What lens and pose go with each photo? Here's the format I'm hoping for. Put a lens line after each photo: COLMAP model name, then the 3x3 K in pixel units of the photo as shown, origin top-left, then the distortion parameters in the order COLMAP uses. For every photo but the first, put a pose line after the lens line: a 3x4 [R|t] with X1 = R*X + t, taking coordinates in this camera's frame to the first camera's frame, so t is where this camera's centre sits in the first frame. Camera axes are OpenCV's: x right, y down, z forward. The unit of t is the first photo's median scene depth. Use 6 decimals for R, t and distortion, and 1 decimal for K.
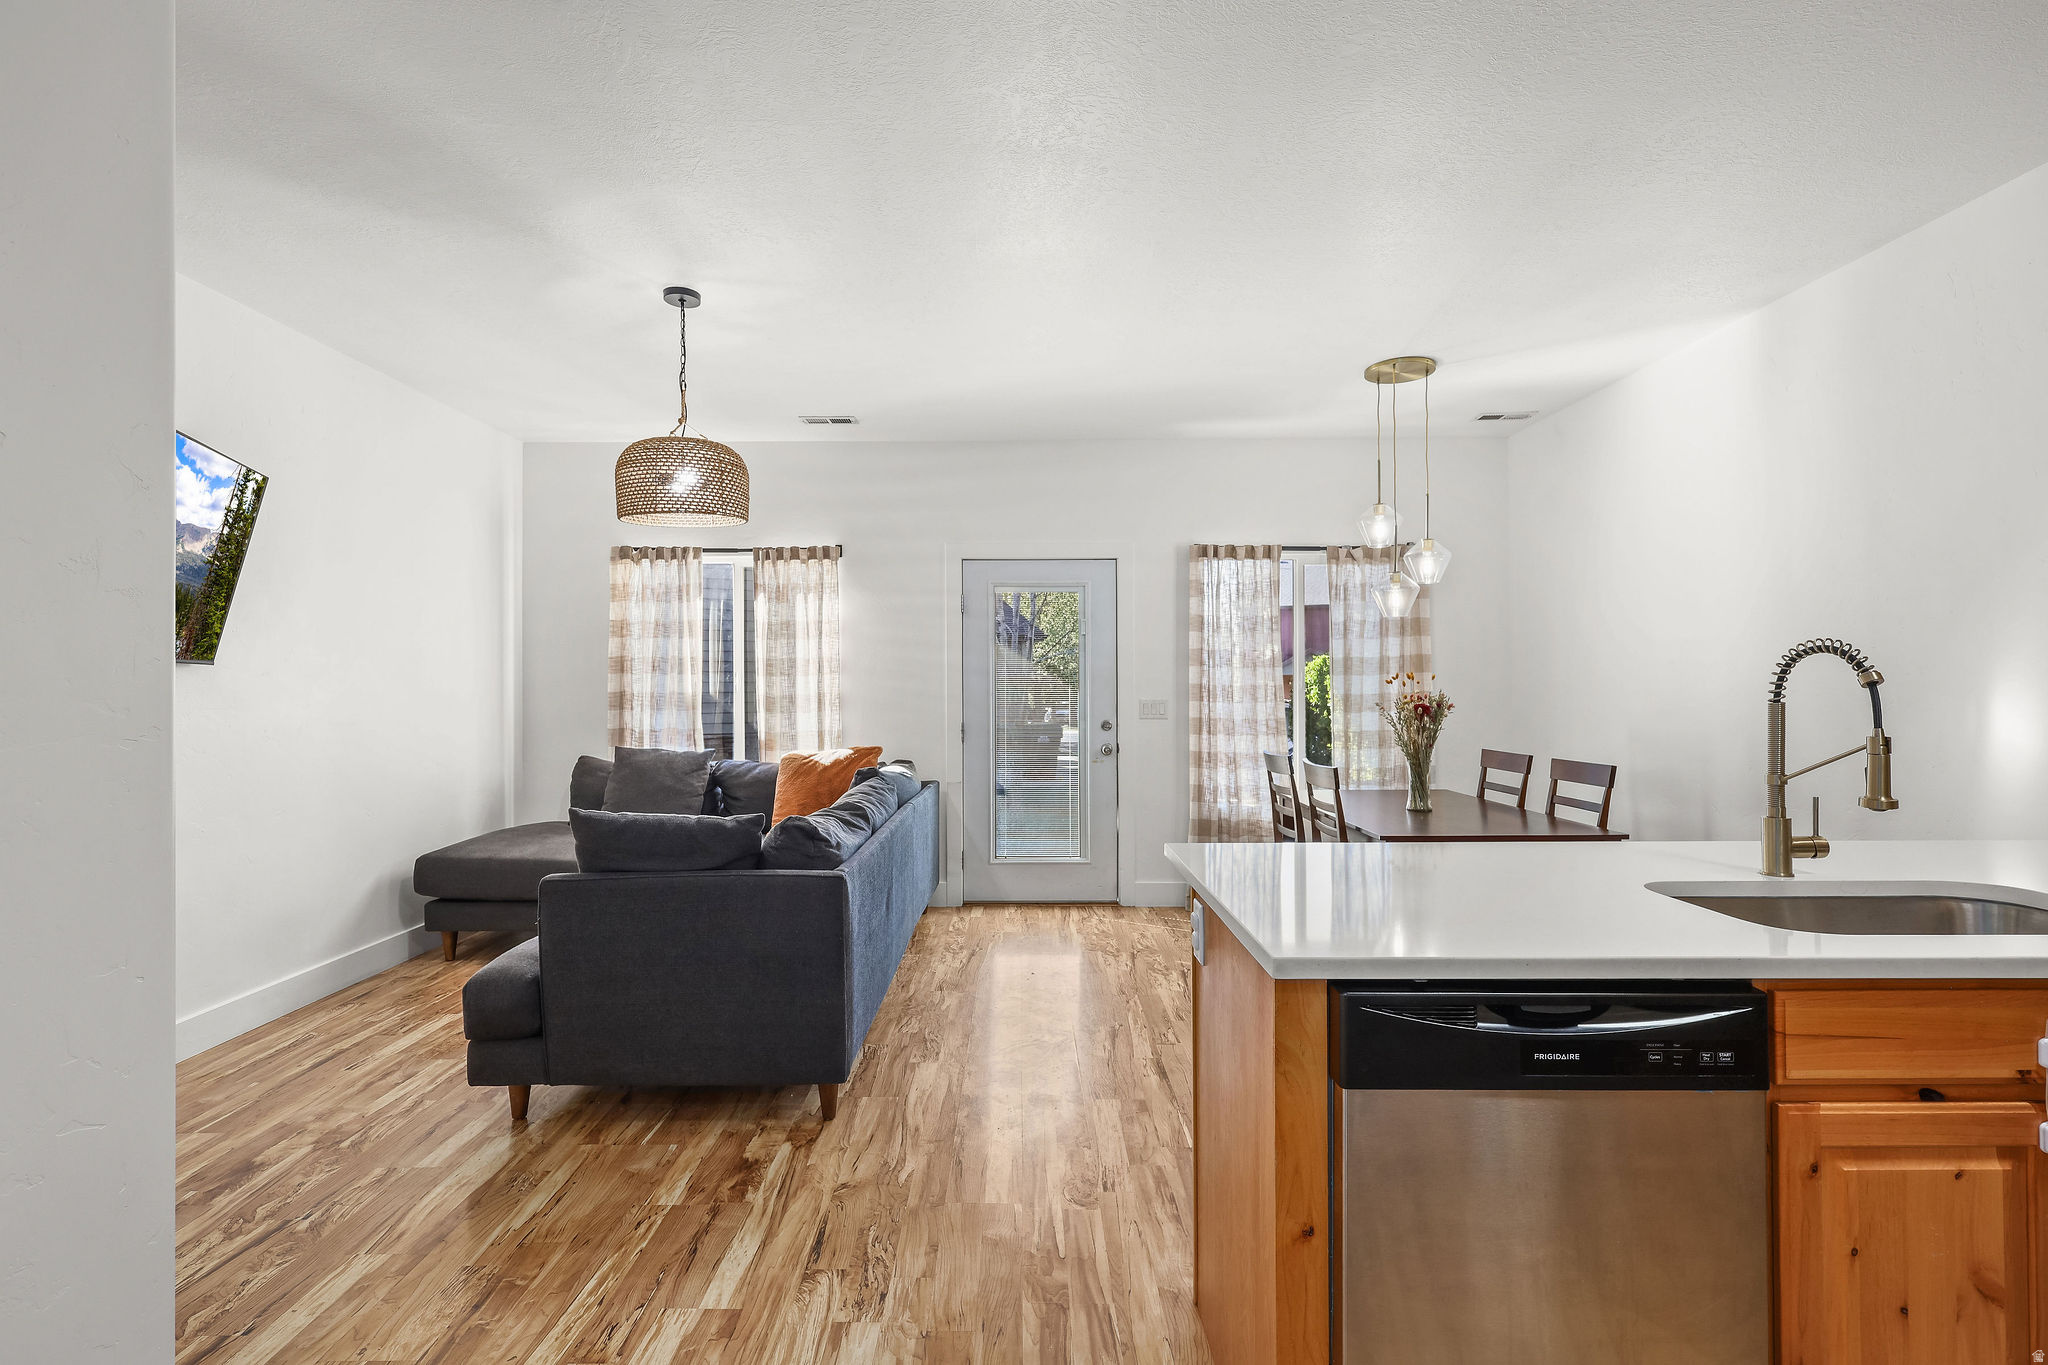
lens RADIAL K [[940.6, 0, 997.2], [0, 940.6, 676.3], [0, 0, 1]] dist [0.003848, 0.000988]
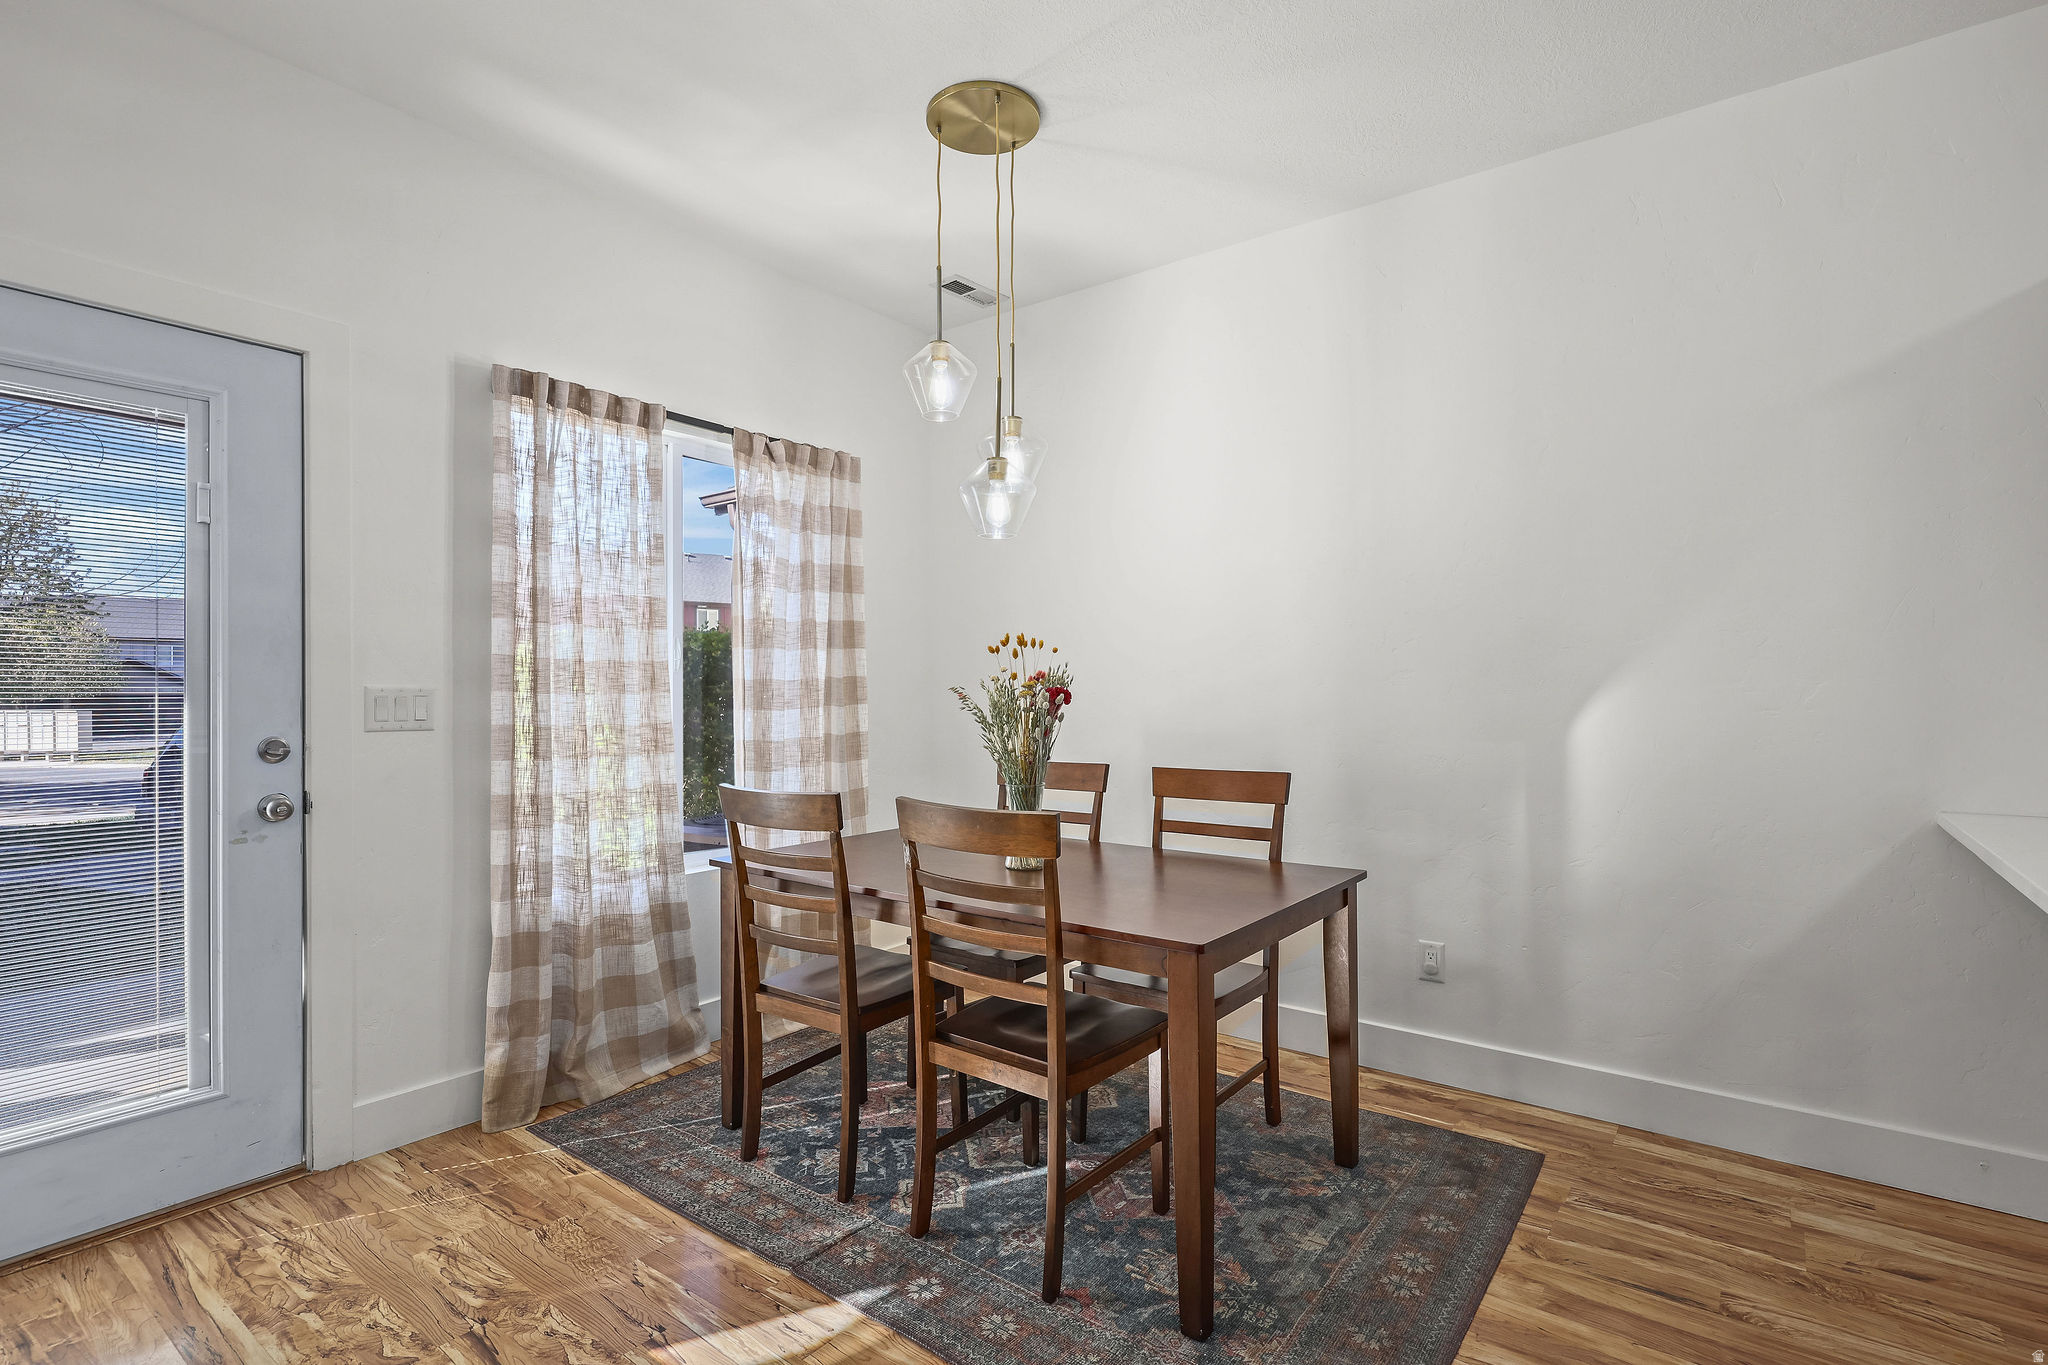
lens RADIAL K [[1001.0, 0, 1028.3], [0, 1001.0, 689.6], [0, 0, 1]] dist [0.001758, 0.000490]
pose [[0.589859, 0.003579, 0.807499, -0.049219], [-0.009790, 0.999948, 0.002719, 0.023161], [-0.807447, -0.009509, 0.589863, 0.518659]]
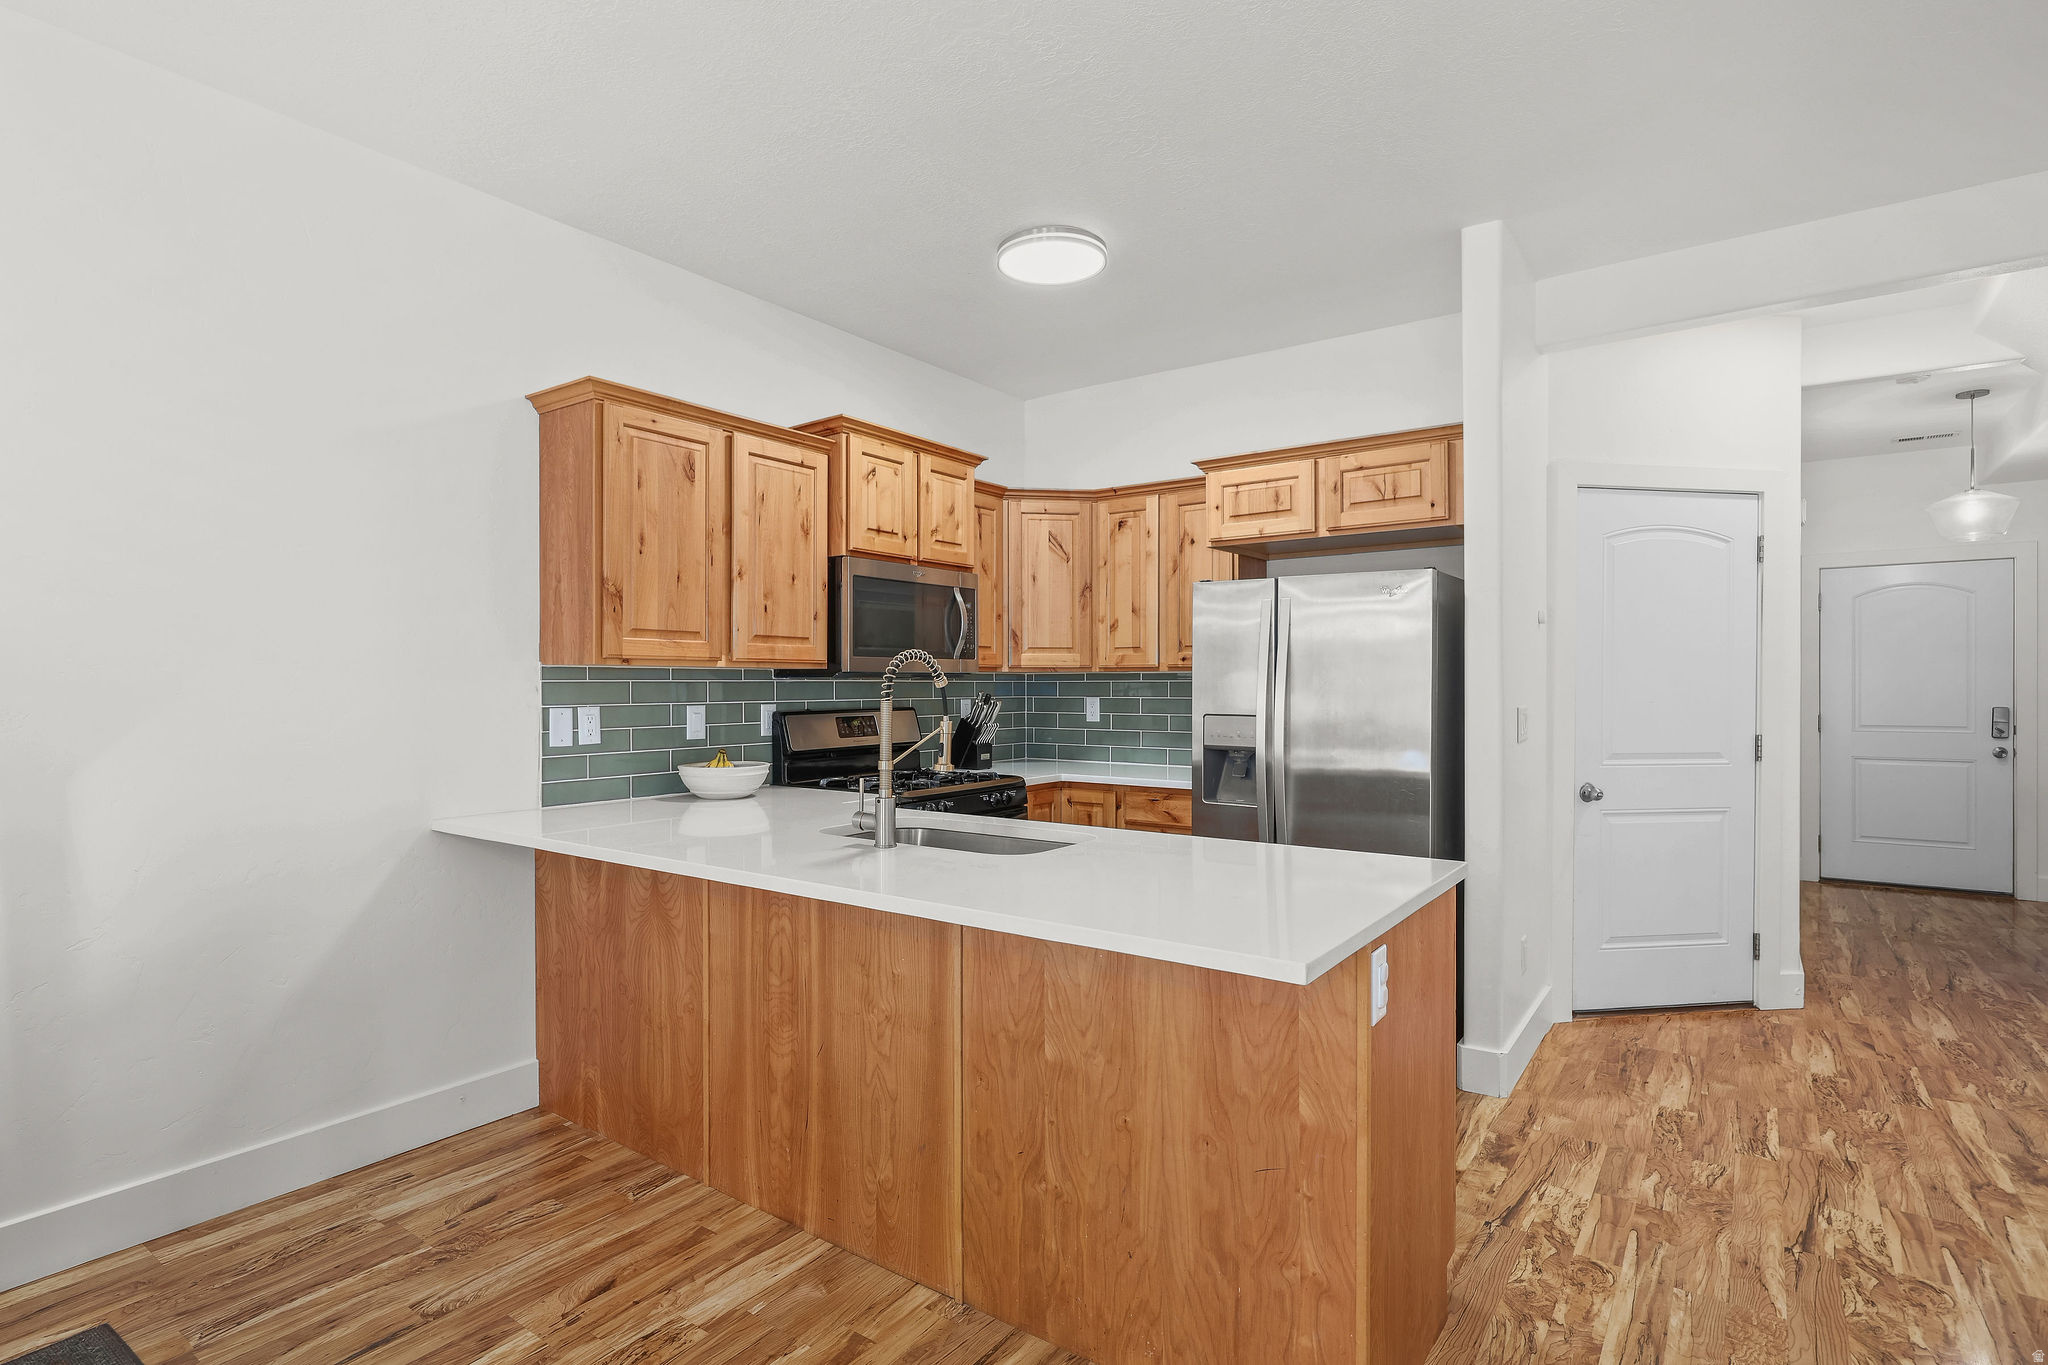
lens RADIAL K [[1019.5, 0, 1003.9], [0, 1019.5, 693.3], [0, 0, 1]] dist [-0.005126, 0.000662]
pose [[-0.819617, 0.003825, 0.572899, -0.005650], [0.000970, 0.999986, -0.005290, 0.010786], [-0.572911, -0.003780, -0.819609, 0.731641]]
